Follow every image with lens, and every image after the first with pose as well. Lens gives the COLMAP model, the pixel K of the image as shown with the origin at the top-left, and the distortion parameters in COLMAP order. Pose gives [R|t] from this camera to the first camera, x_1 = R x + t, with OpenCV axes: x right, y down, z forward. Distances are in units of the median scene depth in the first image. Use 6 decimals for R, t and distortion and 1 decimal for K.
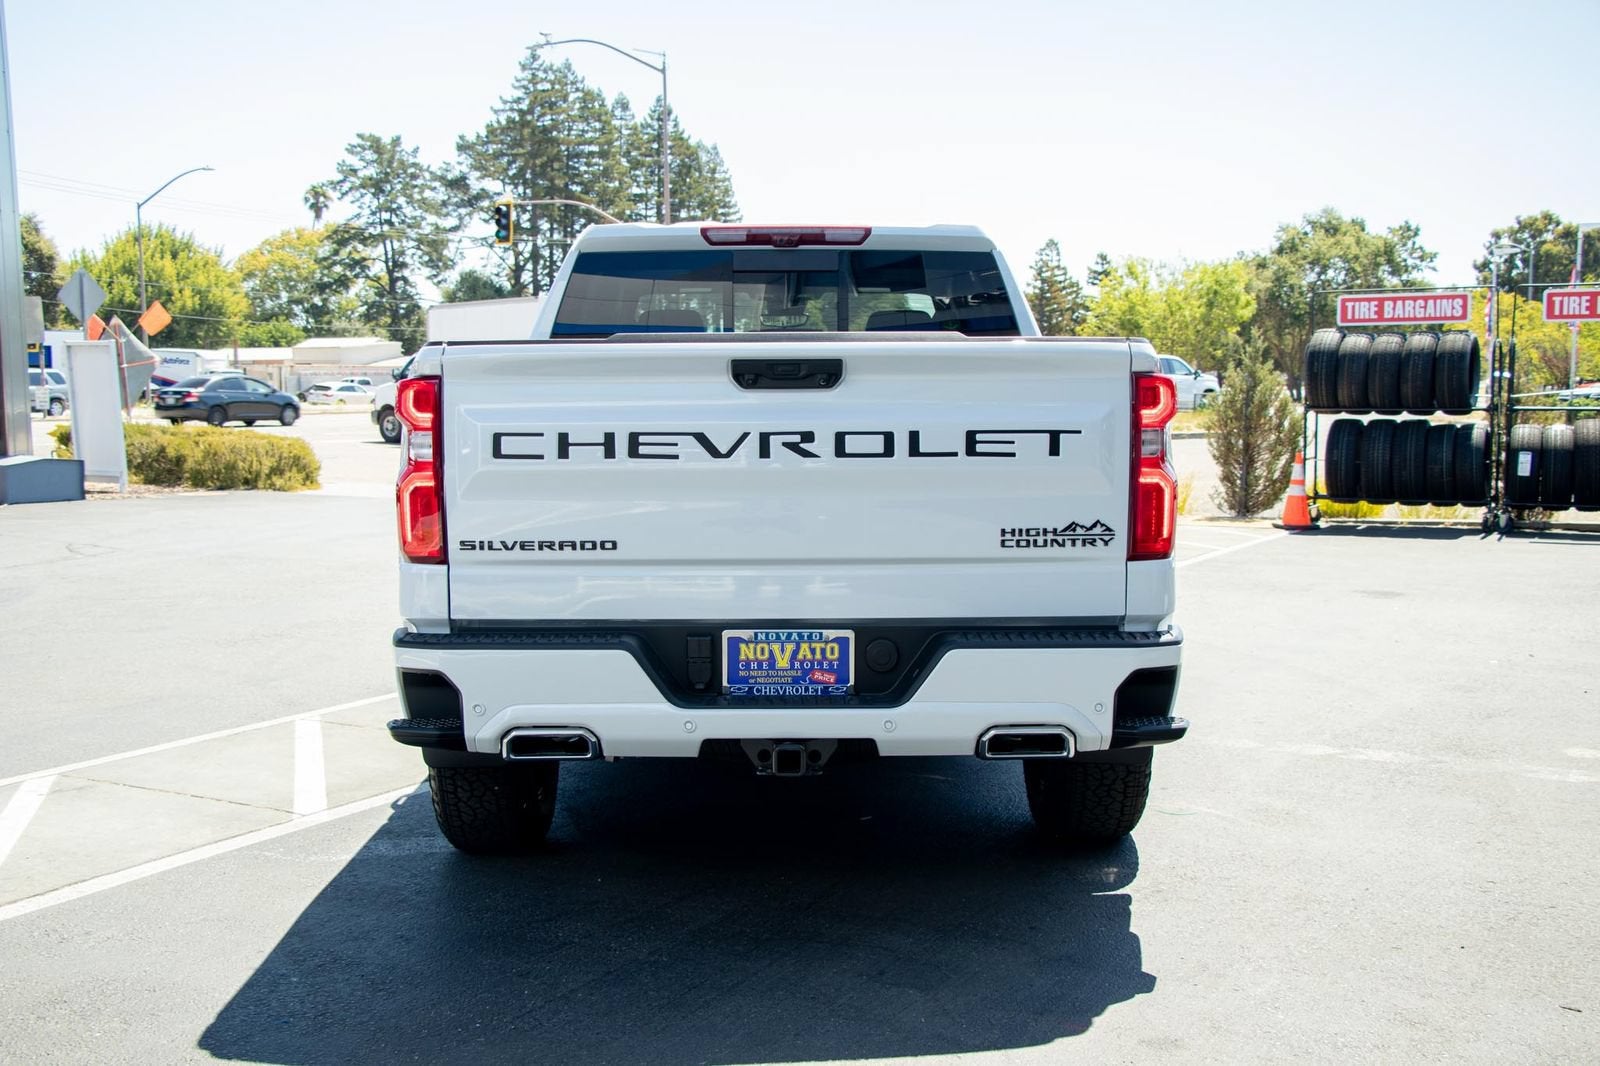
lens RADIAL K [[1821.8, 0, 800.0], [0, 1821.8, 533.0], [0, 0, 1]] dist [-0.086204, 0.373041]
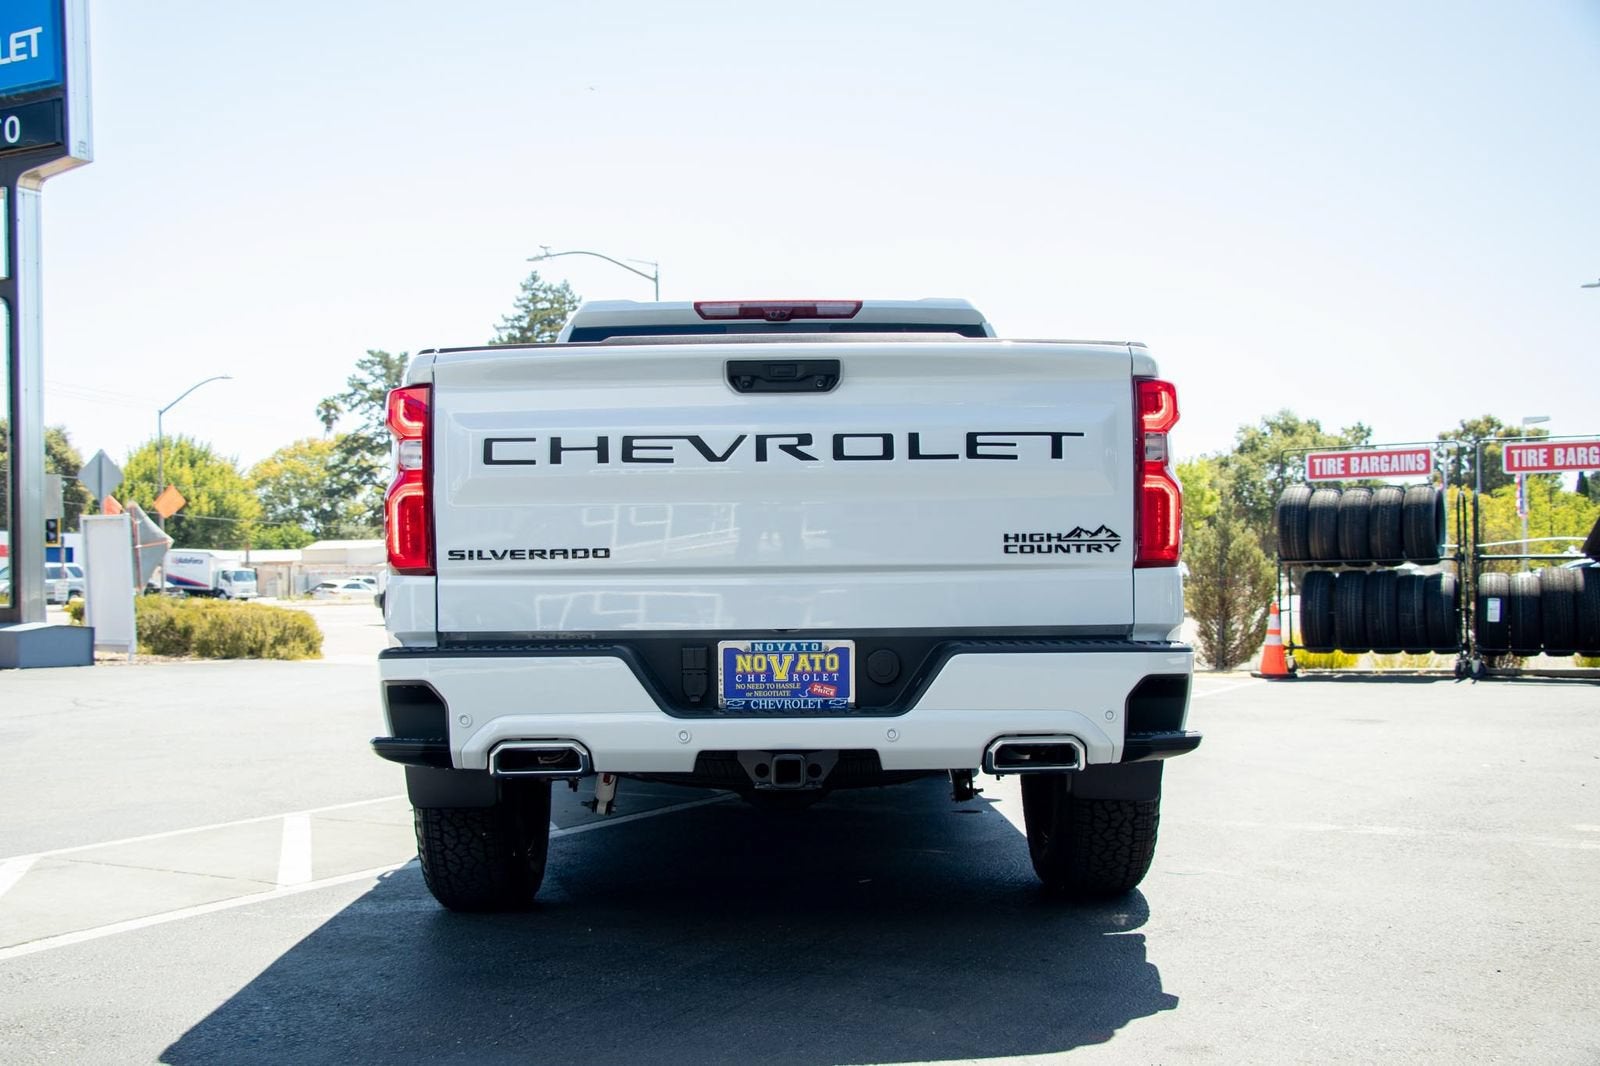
lens RADIAL K [[1743.1, 0, 785.2], [0, 1743.1, 534.1], [0, 0, 1]] dist [-0.097772, 0.329655]
pose [[0.999981, -0.006153, 0.000039, -0.006731], [0.006117, 0.993418, -0.114384, 0.103055], [0.000665, 0.114382, 0.993437, 0.073413]]
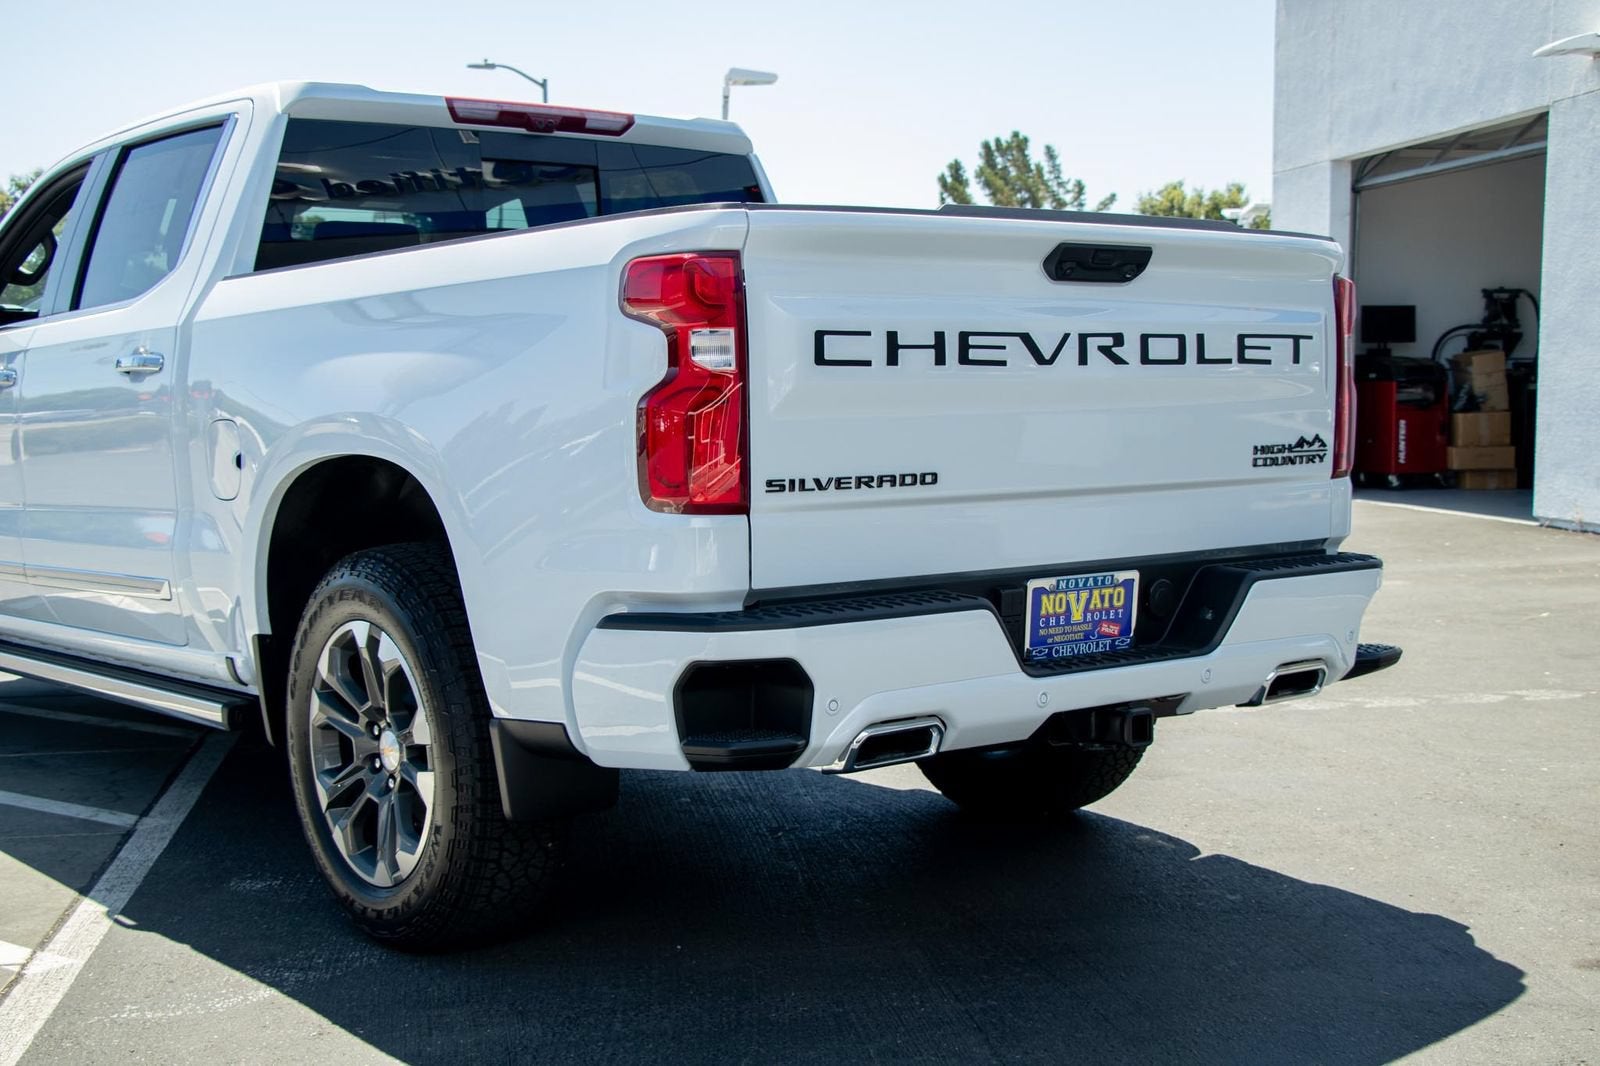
lens RADIAL K [[2051.5, 0, 825.1], [0, 2051.5, 533.2], [0, 0, 1]] dist [0.023758, 0.029614]
pose [[0.777147, -0.049325, 0.627384, -0.681771], [0.055744, 0.998400, 0.009444, 0.019055], [-0.626846, 0.027634, 0.778653, 0.347953]]
